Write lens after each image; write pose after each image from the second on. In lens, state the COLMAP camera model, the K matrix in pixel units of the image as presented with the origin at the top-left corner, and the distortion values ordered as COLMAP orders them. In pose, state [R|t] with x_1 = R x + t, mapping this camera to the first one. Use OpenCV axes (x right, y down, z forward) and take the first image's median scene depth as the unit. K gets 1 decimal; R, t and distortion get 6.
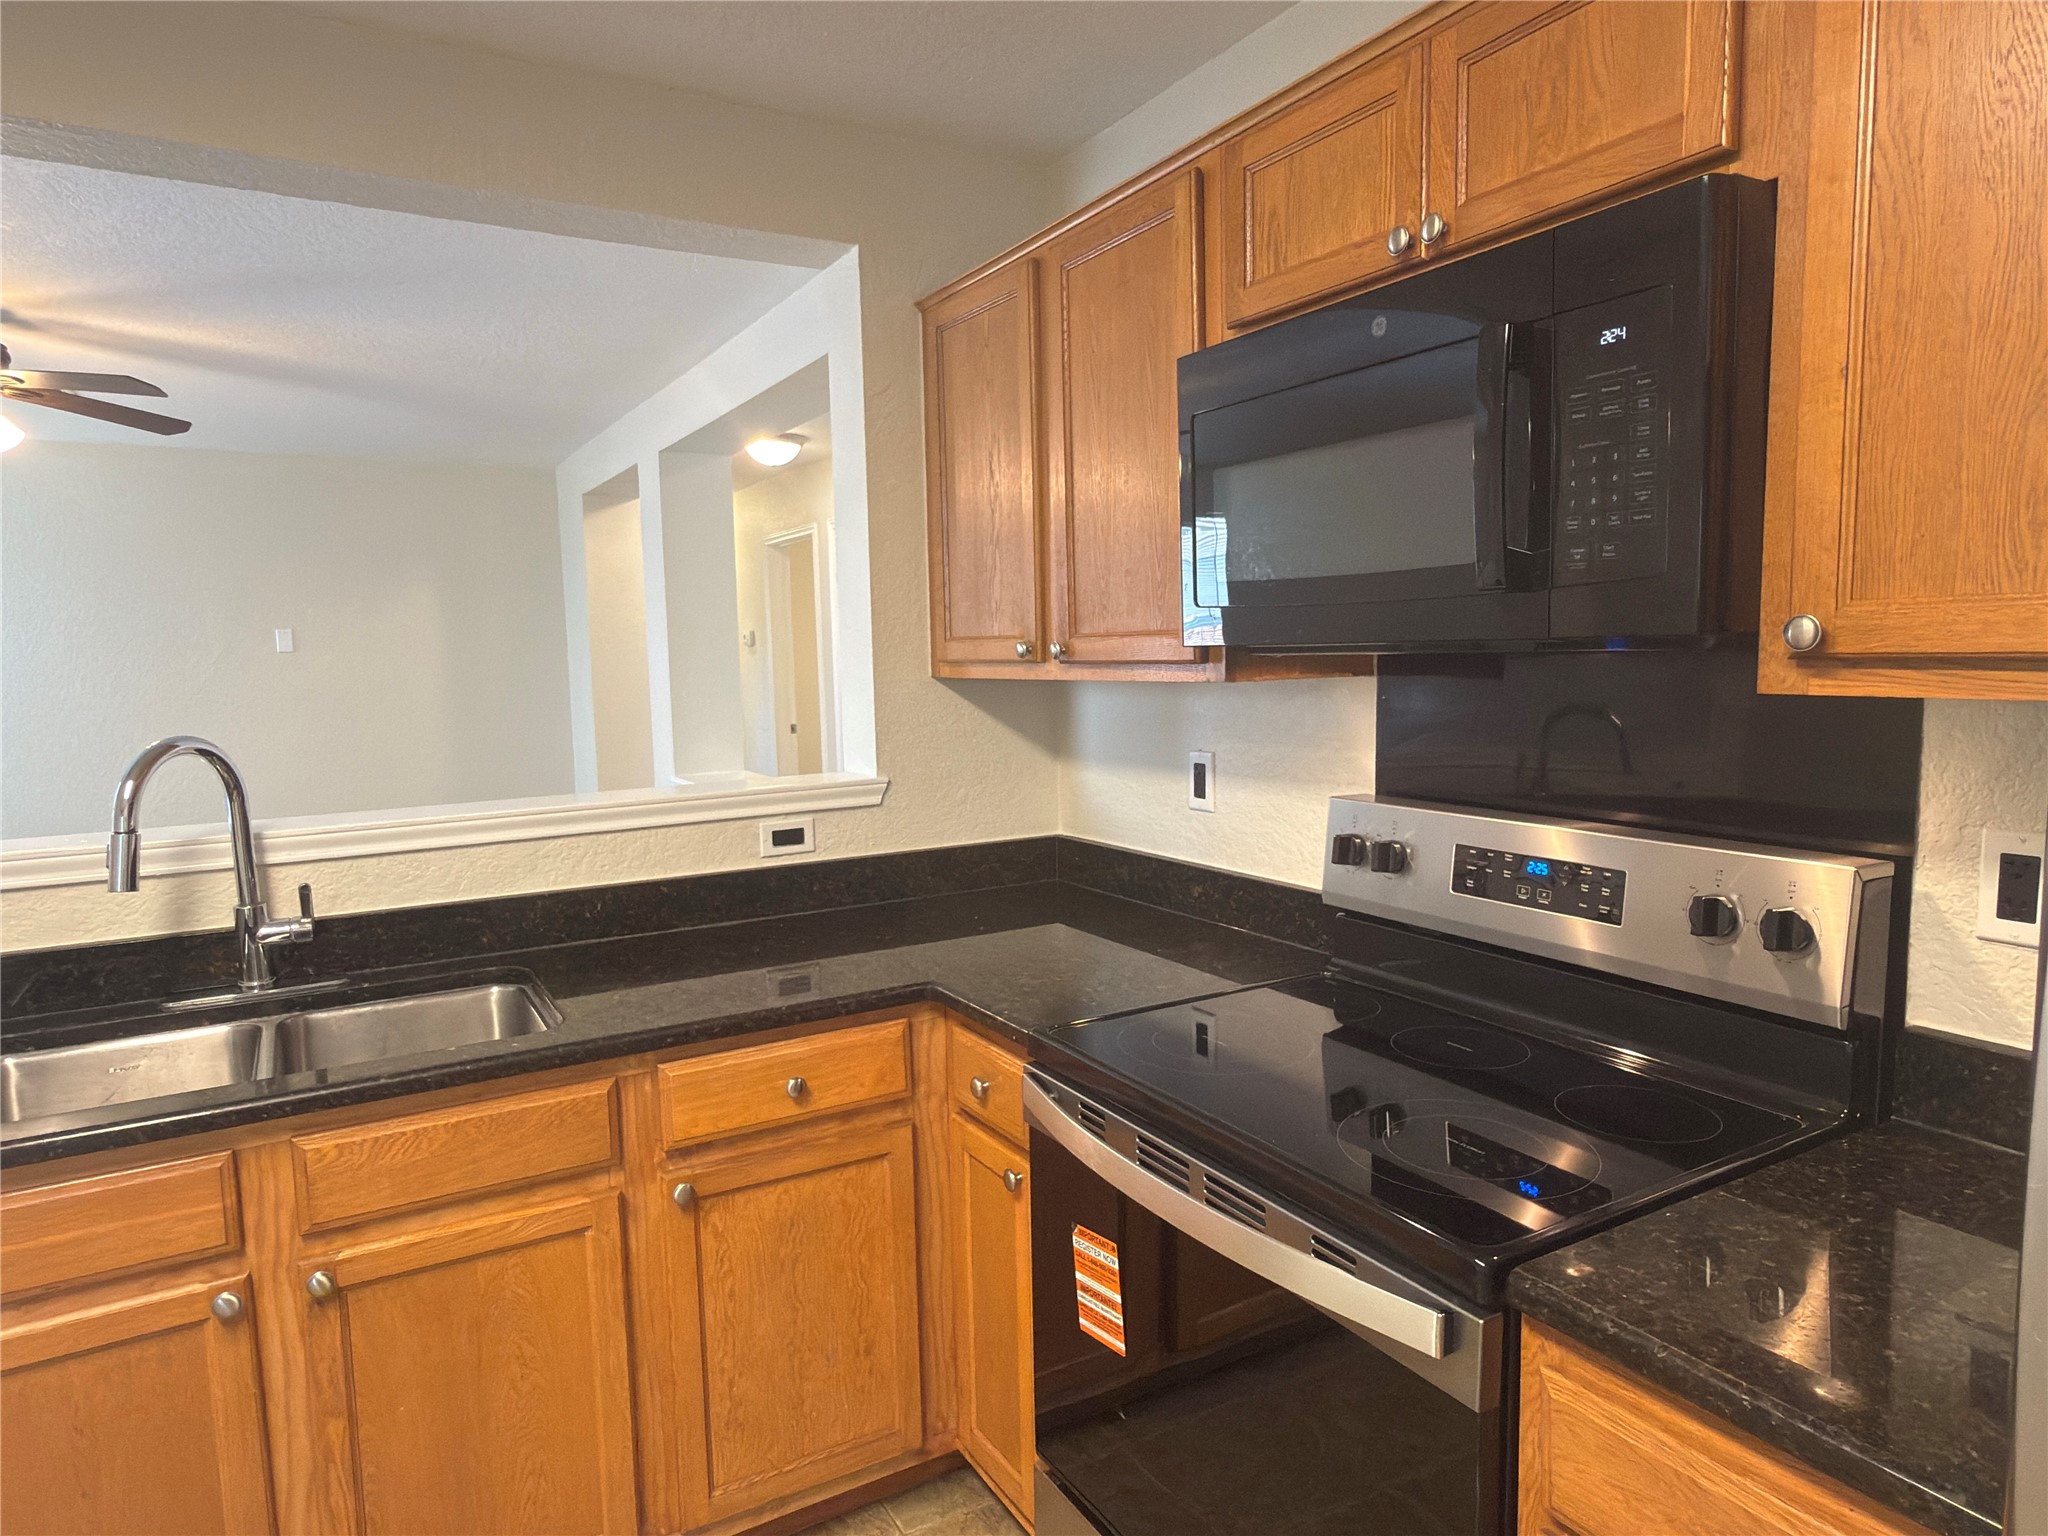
lens RADIAL K [[1236.2, 0, 1024.7], [0, 1236.2, 771.4], [0, 0, 1]] dist [0.000254, 0.001571]
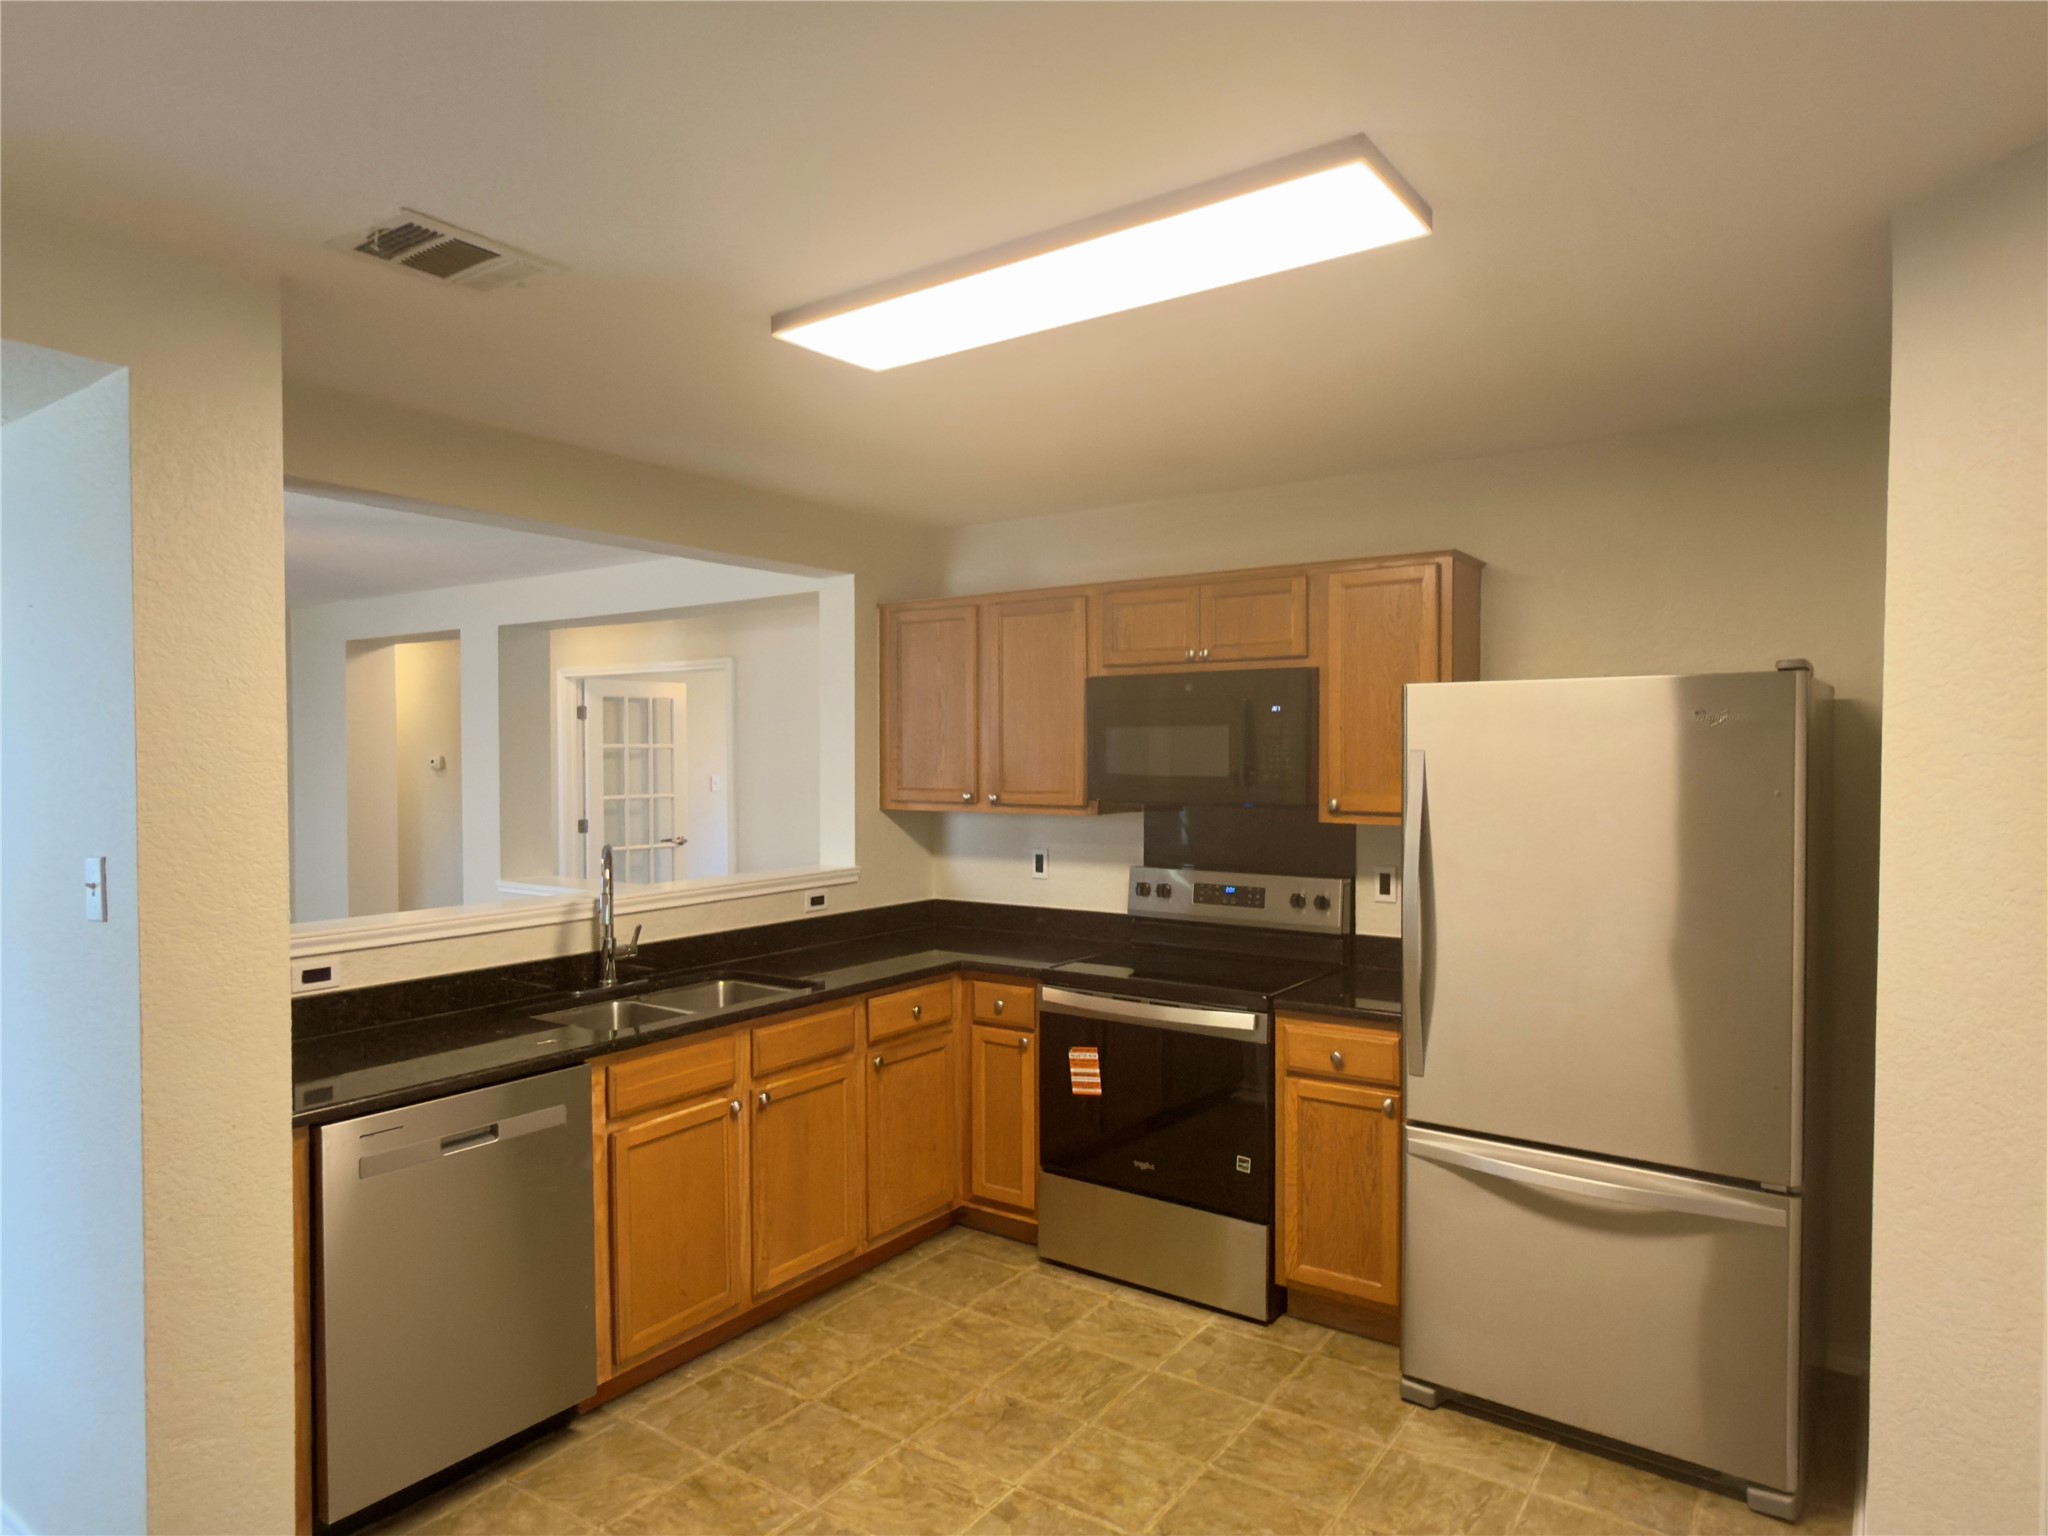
lens RADIAL K [[1236.2, 0, 1021.7], [0, 1236.2, 768.5], [0, 0, 1]] dist [0.000254, 0.001571]
pose [[0.908764, 0.014409, 0.417061, -0.927180], [0.024608, 0.995814, -0.088025, 0.038950], [-0.416583, 0.090257, 0.904606, -1.017639]]
